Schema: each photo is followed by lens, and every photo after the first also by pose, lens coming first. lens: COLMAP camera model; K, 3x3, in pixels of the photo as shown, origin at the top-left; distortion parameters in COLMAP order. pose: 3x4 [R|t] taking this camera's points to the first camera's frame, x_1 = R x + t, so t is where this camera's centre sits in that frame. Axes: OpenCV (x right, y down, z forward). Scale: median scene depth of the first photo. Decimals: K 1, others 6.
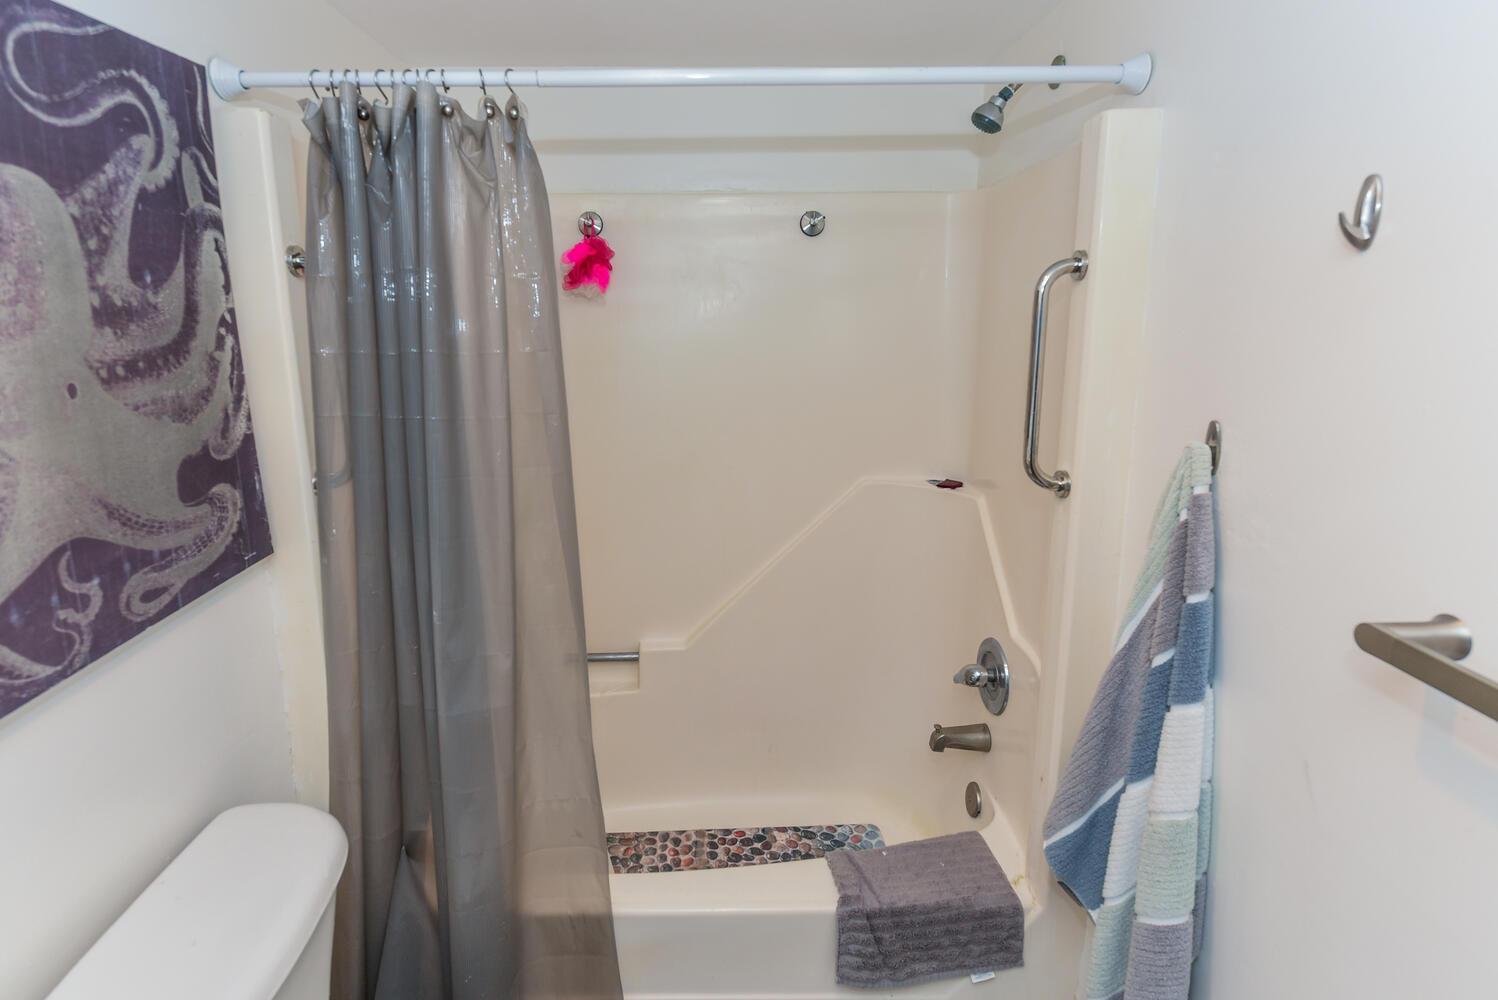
lens RADIAL K [[760.8, 0, 719.5], [0, 760.8, 412.1], [0, 0, 1]] dist [-0.000846, -0.002589]
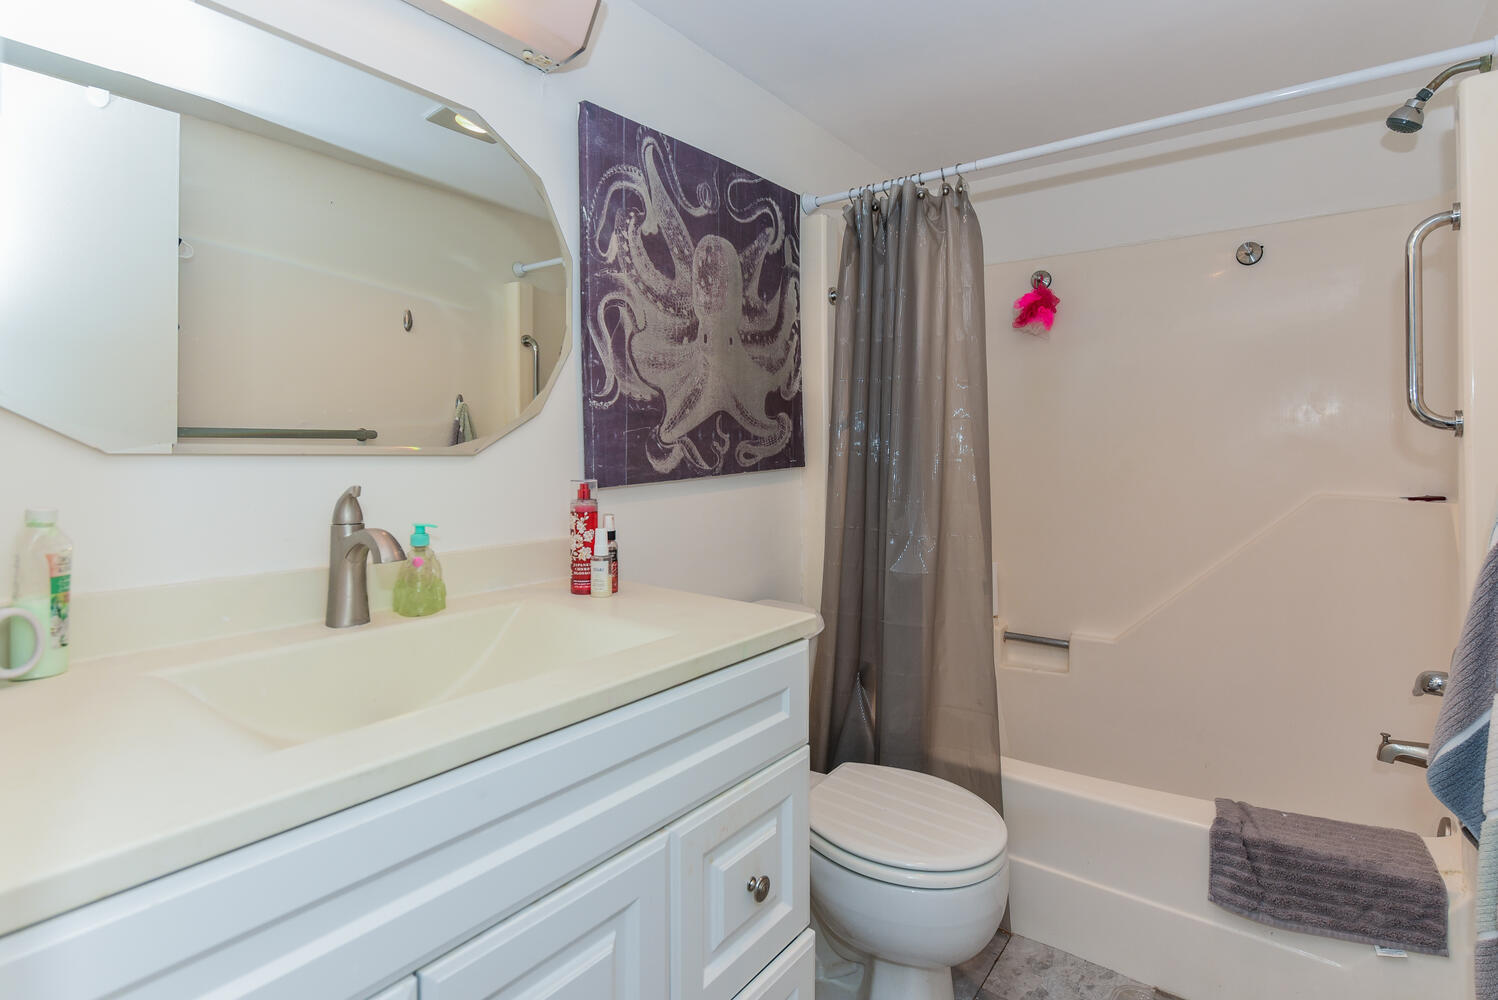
lens RADIAL K [[760.0, 0, 693.0], [0, 760.0, 438.9], [0, 0, 1]] dist [-0.003996, -0.000176]
pose [[0.760500, 0.010397, -0.649254, 0.353767], [-0.122217, 0.984293, -0.127397, 0.407338], [0.637732, 0.176236, 0.749826, -0.482360]]
